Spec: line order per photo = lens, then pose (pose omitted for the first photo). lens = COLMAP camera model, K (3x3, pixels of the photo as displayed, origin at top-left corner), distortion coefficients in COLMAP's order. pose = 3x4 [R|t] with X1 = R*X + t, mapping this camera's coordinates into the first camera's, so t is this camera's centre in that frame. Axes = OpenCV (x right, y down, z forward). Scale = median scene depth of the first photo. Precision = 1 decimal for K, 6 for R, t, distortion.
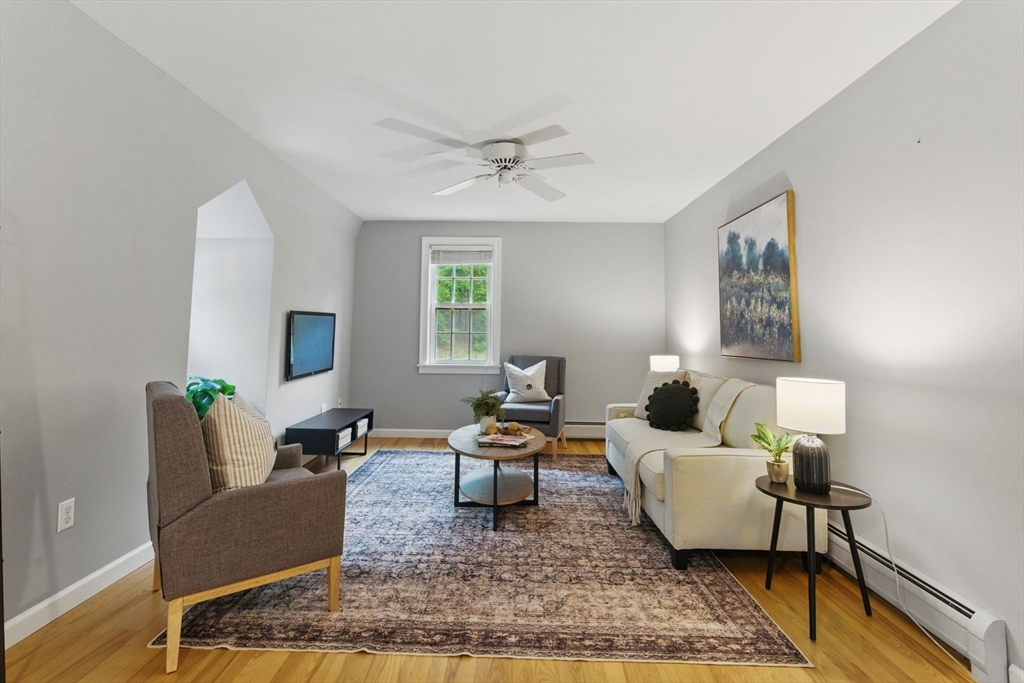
lens RADIAL K [[500.1, 0, 510.2], [0, 500.1, 295.4], [0, 0, 1]] dist [-0.000051, 0.000191]
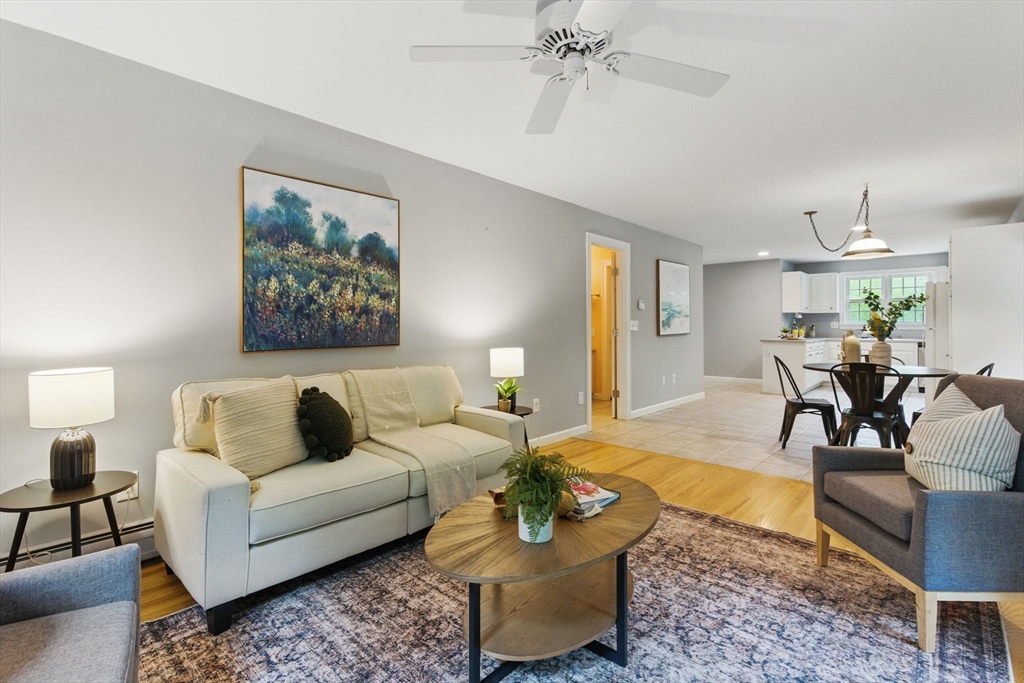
lens RADIAL K [[481.1, 0, 497.8], [0, 481.1, 322.0], [0, 0, 1]] dist [0.000758, 0.000278]
pose [[-0.736631, -0.008123, 0.676246, -0.386047], [-0.061208, 0.996625, -0.054703, 0.124117], [-0.673520, -0.081687, -0.734642, 1.662121]]
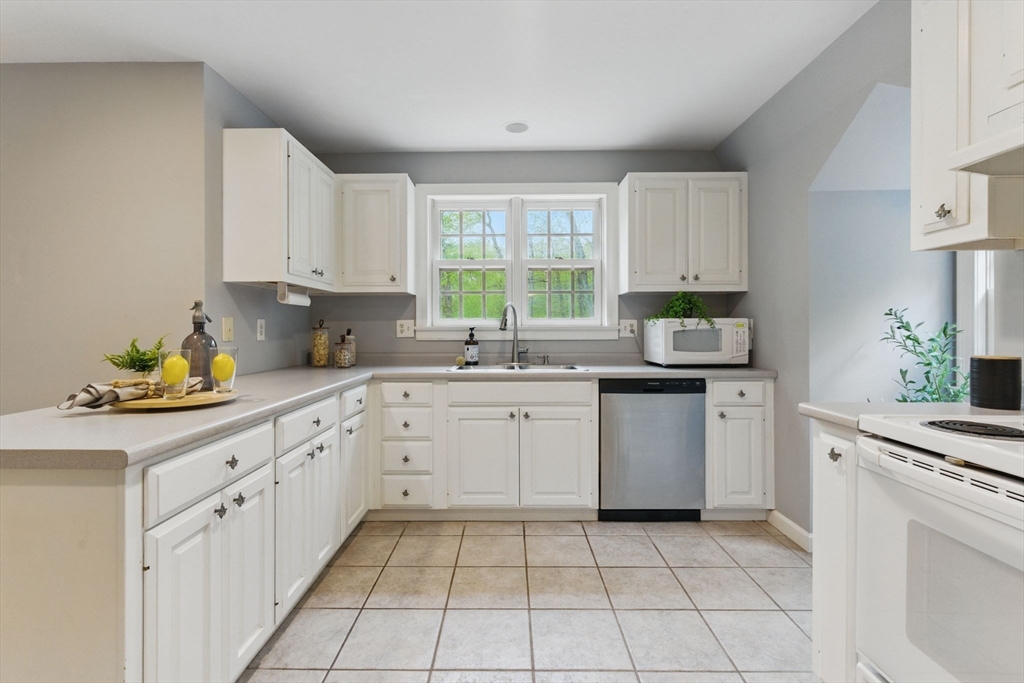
lens RADIAL K [[473.0, 0, 505.3], [0, 473.0, 328.1], [0, 0, 1]] dist [0.000079, 0.000722]
pose [[-0.999938, -0.008238, -0.007526, -0.107664], [-0.007614, 0.996809, -0.079458, -0.077919], [0.008156, -0.079396, -0.996810, -1.024485]]
